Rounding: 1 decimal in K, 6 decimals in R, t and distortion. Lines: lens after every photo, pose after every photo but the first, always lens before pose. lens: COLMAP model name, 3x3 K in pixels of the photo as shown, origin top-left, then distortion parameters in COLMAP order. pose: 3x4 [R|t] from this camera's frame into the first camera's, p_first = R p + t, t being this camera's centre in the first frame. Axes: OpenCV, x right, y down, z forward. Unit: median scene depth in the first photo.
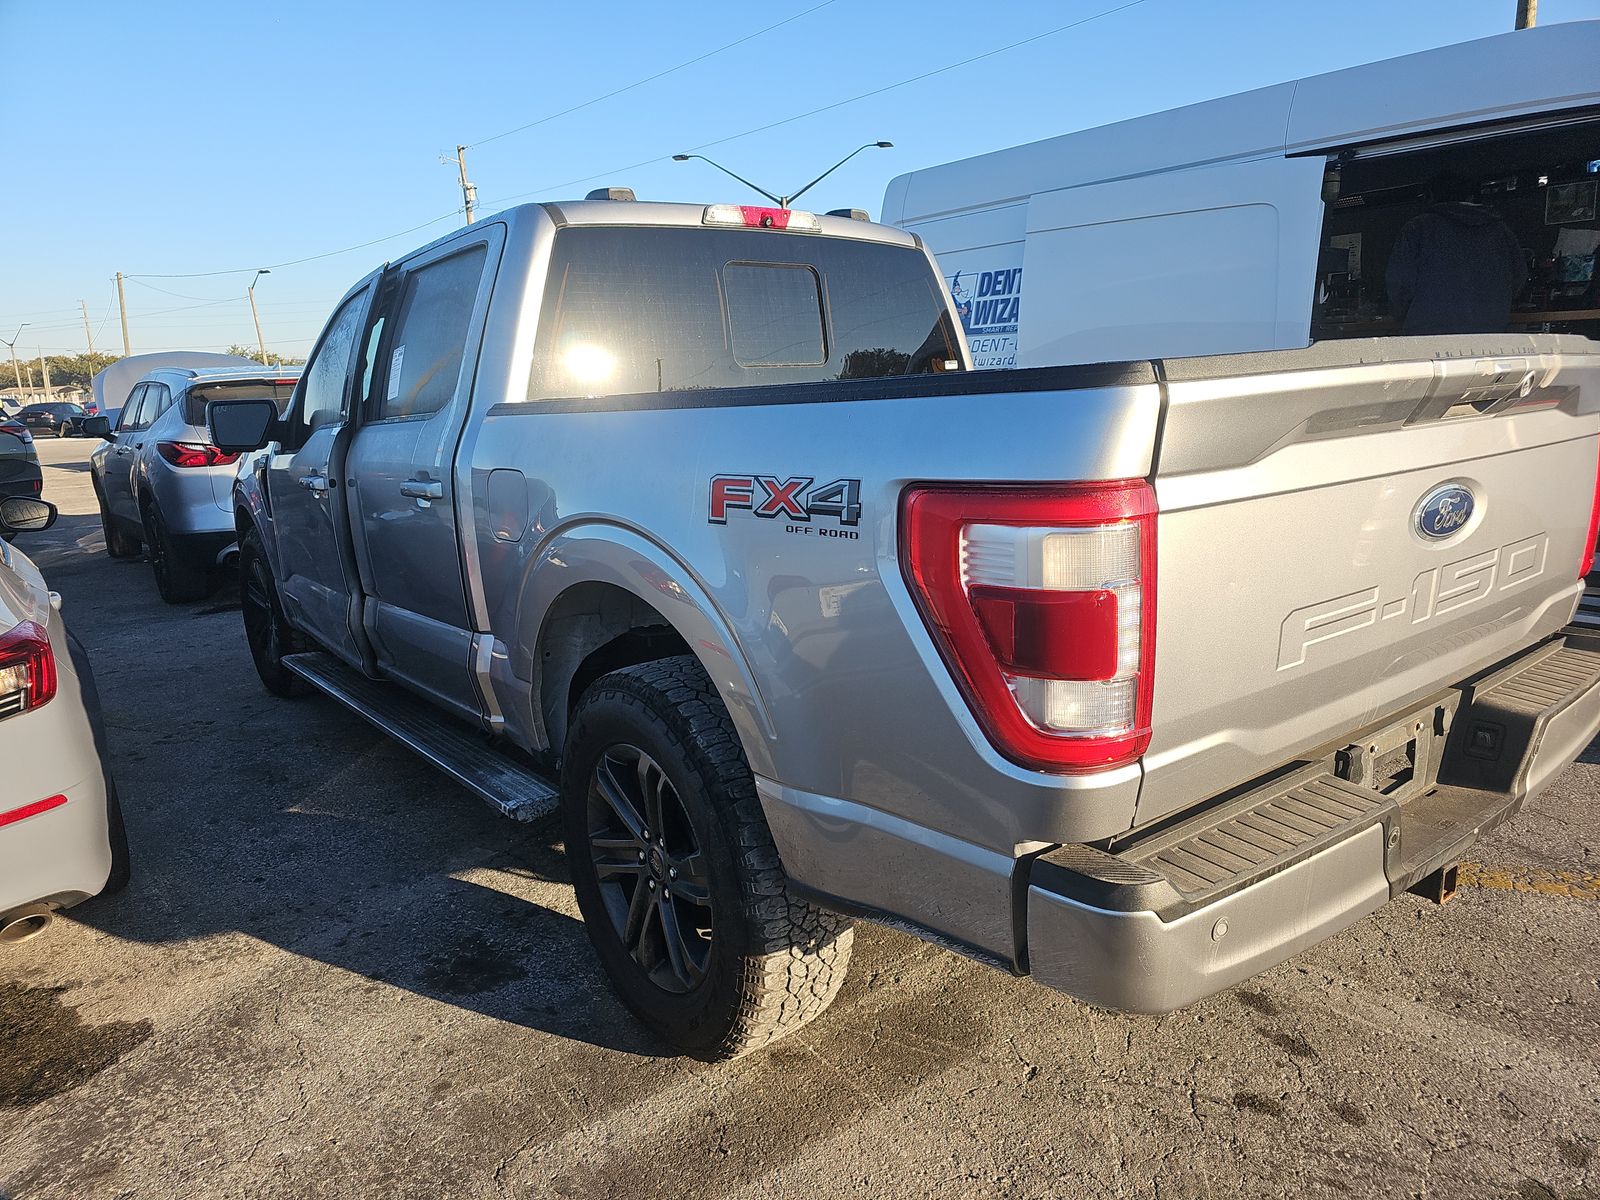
lens RADIAL K [[1054.8, 0, 805.0], [0, 1054.8, 606.9], [0, 0, 1]] dist [0.030238, -0.013126]
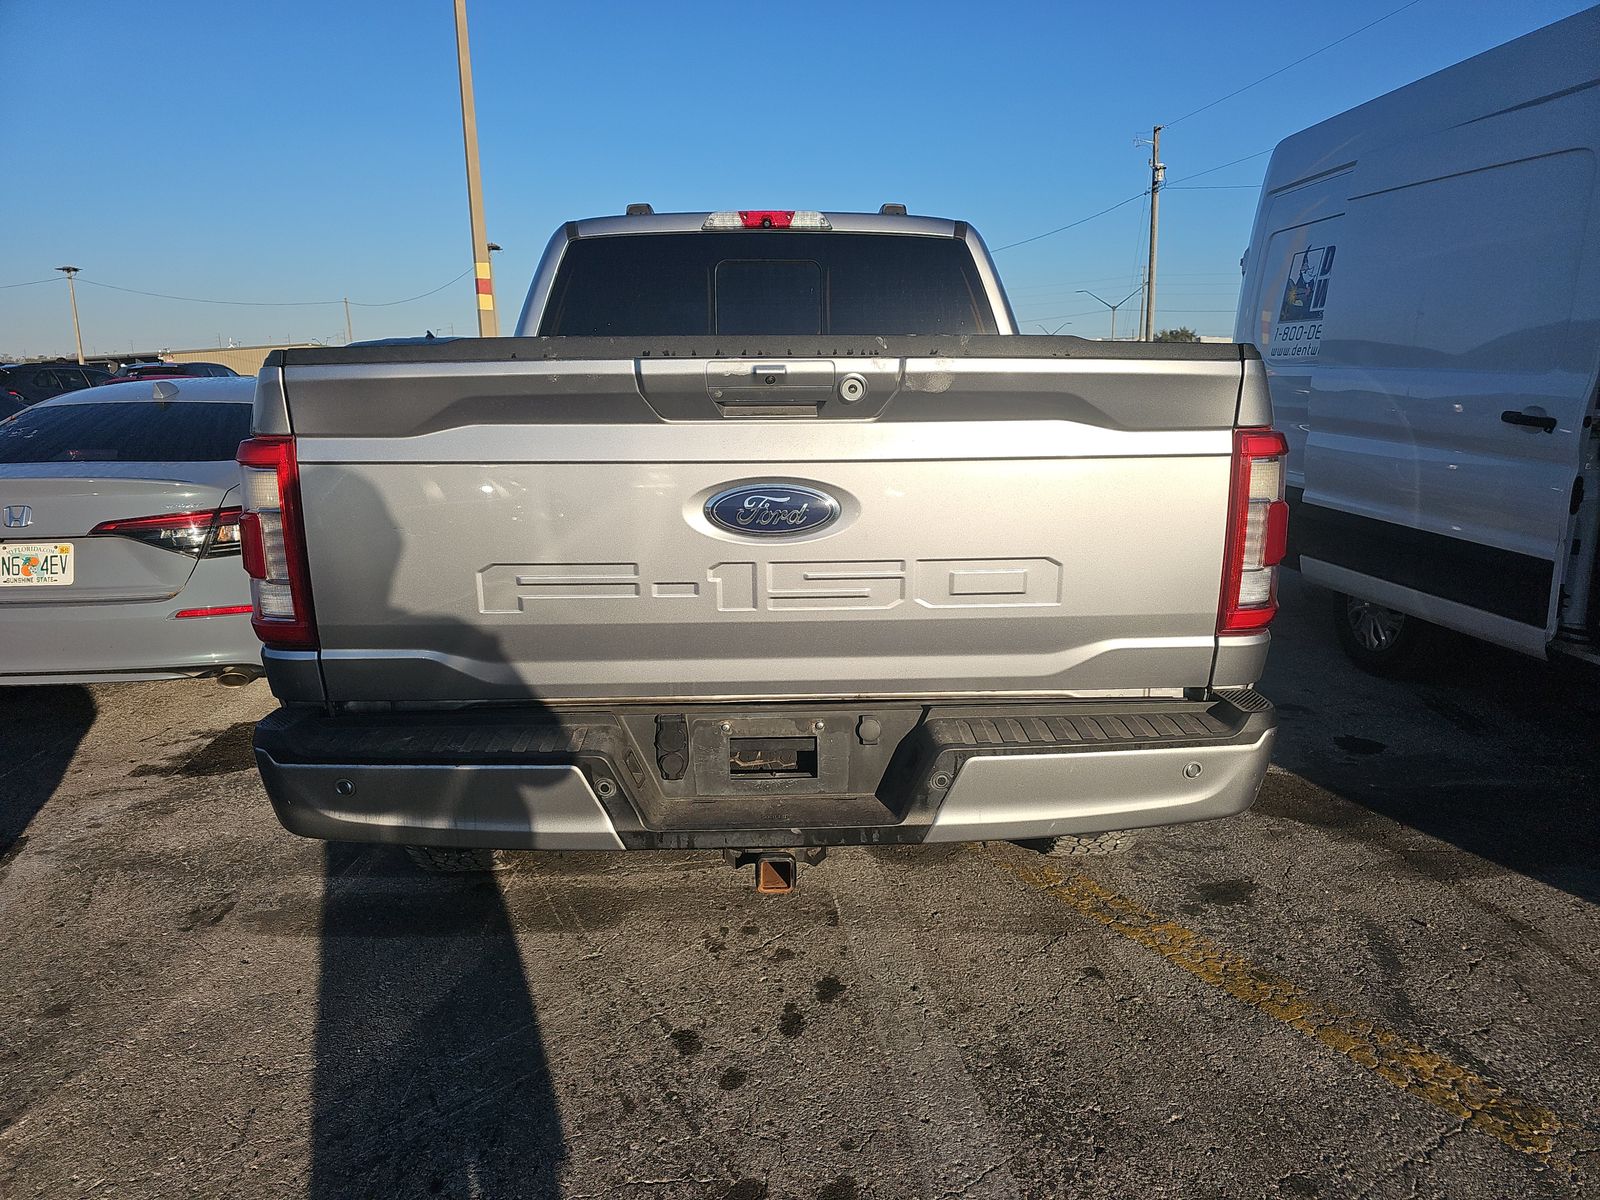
lens RADIAL K [[1054.8, 0, 795.8], [0, 1054.8, 594.4], [0, 0, 1]] dist [0.030238, -0.013126]
pose [[0.802759, 0.151486, -0.576741, 0.706301], [-0.148067, 0.987540, 0.053292, -0.036601], [0.577628, 0.042615, 0.815187, 0.111604]]
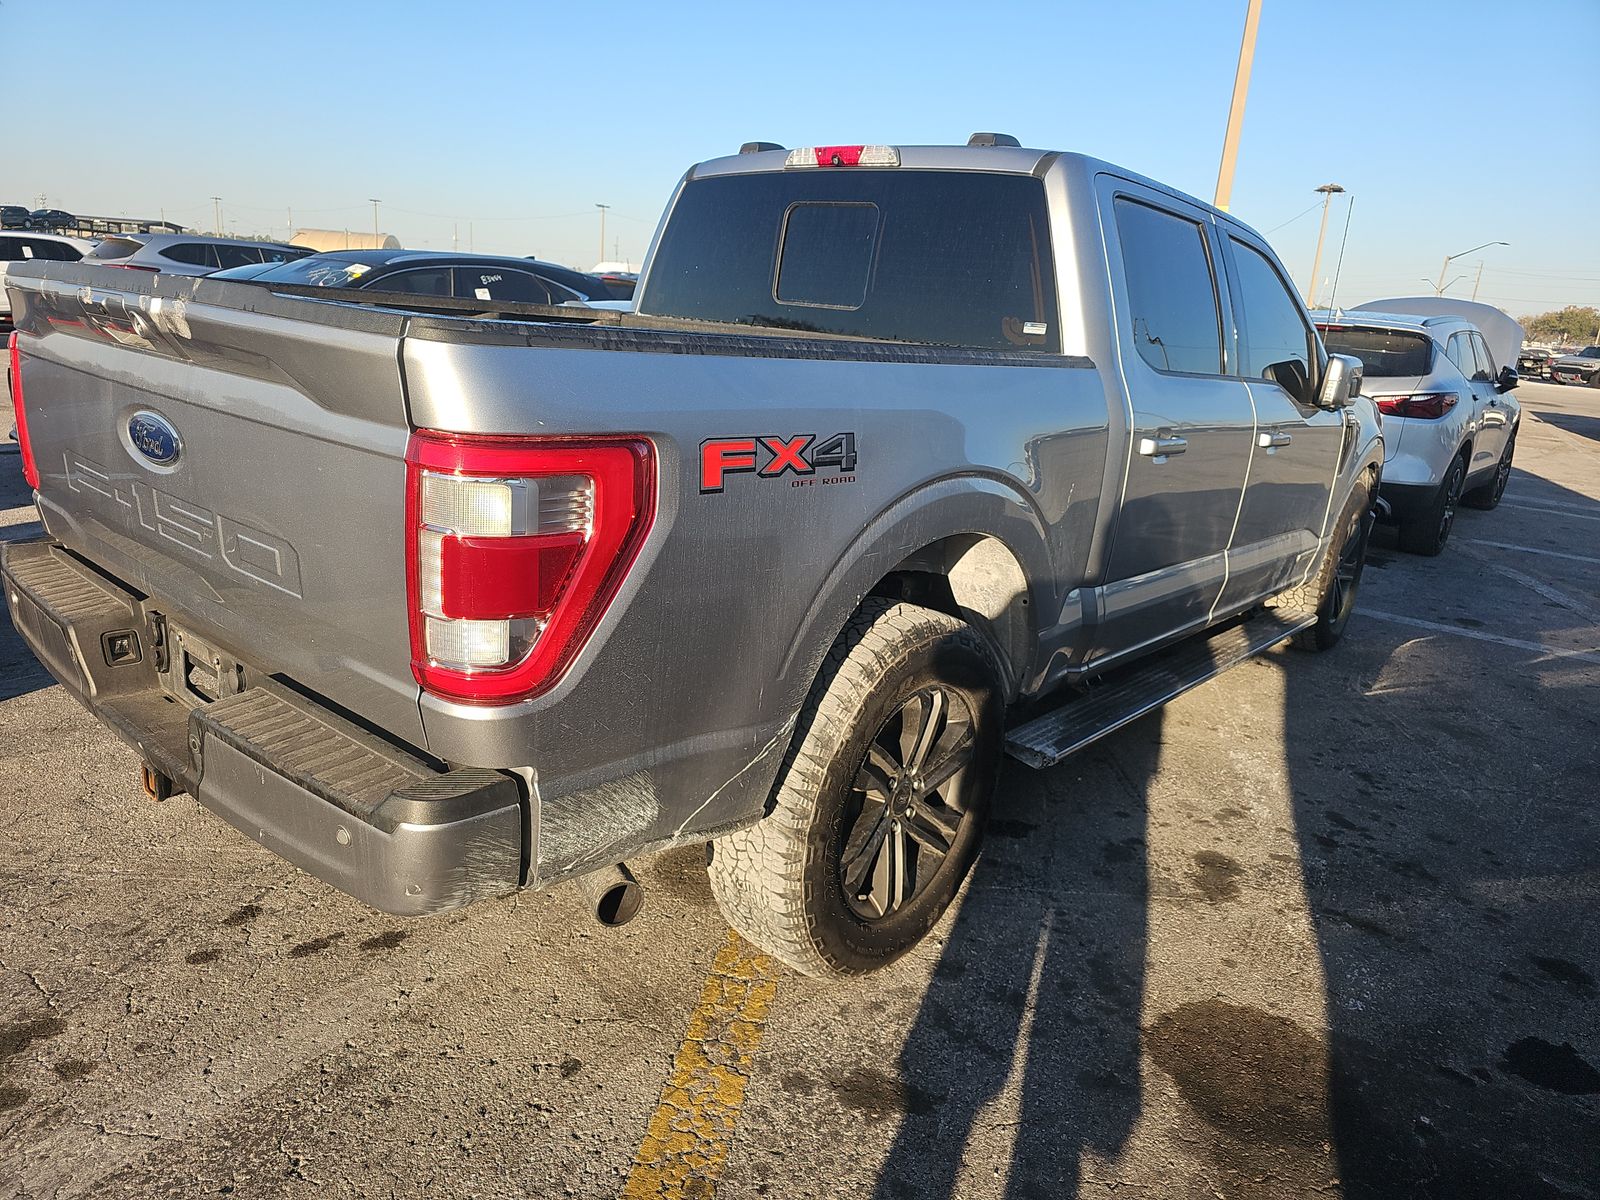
lens RADIAL K [[1054.8, 0, 785.1], [0, 1054.8, 596.6], [0, 0, 1]] dist [0.030238, -0.013126]
pose [[0.185392, 0.316951, -0.930146, 1.019061], [-0.282157, 0.923866, 0.258572, -0.229528], [0.941285, 0.214511, 0.260707, 0.785076]]
